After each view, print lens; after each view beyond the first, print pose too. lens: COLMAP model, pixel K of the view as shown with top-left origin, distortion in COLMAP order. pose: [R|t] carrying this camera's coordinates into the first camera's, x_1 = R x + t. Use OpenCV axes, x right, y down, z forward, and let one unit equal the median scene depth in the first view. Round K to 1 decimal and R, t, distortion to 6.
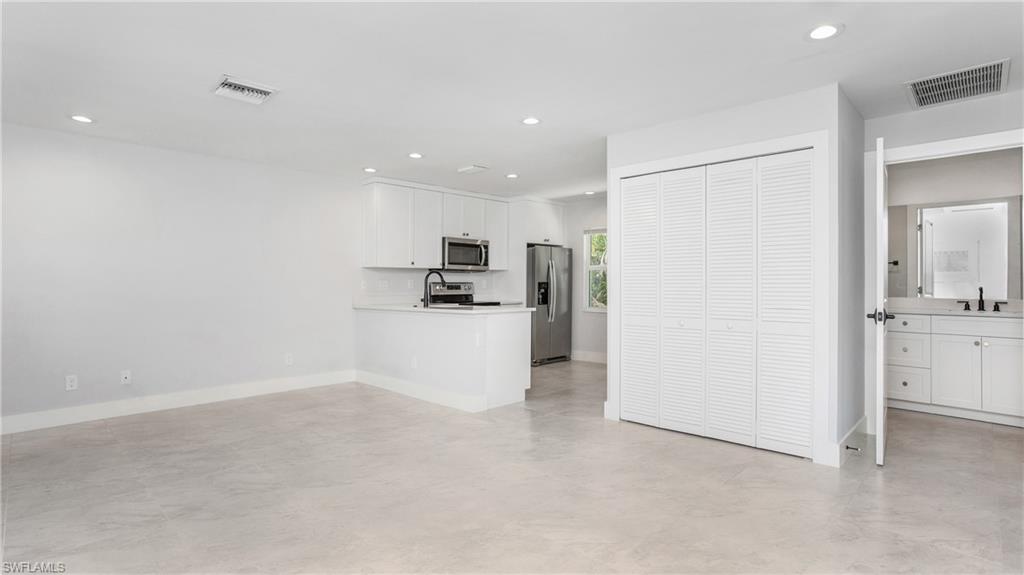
lens RADIAL K [[517.9, 0, 509.3], [0, 517.9, 282.8], [0, 0, 1]] dist [-0.005129, 0.000440]
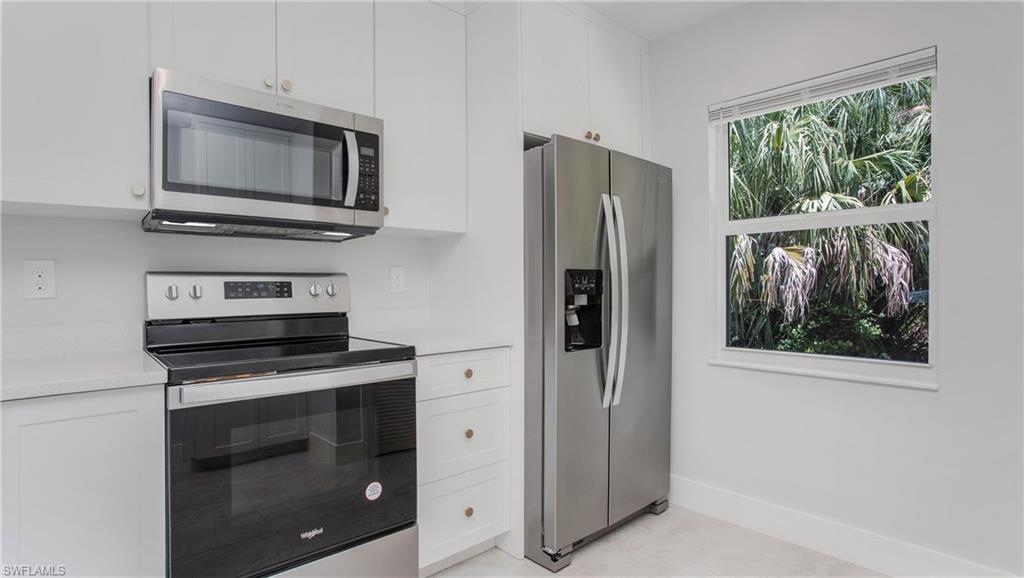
lens RADIAL K [[485.5, 0, 488.9], [0, 485.5, 285.0], [0, 0, 1]] dist [-0.028113, -0.000139]
pose [[0.992903, -0.007275, -0.118705, 0.046403], [0.007014, 0.999972, -0.002622, 0.007682], [0.118720, 0.001771, 0.992926, 0.746119]]
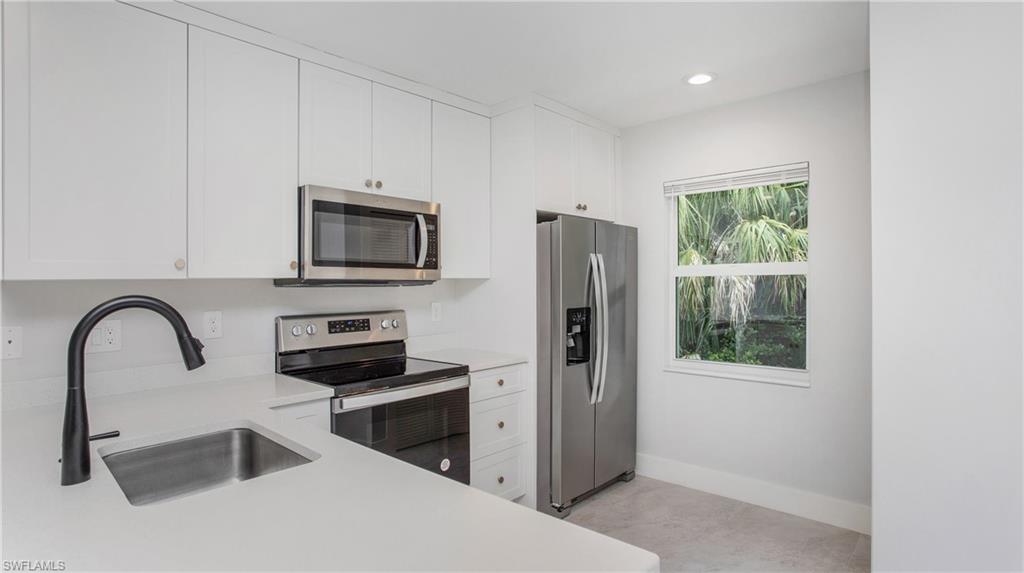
lens RADIAL K [[517.9, 0, 508.3], [0, 517.9, 288.2], [0, 0, 1]] dist [-0.005129, 0.000440]
pose [[0.999916, -0.008289, 0.009942, 0.007090], [0.008176, 0.999902, 0.011345, -0.021947], [-0.010035, -0.011263, 0.999886, 0.609215]]
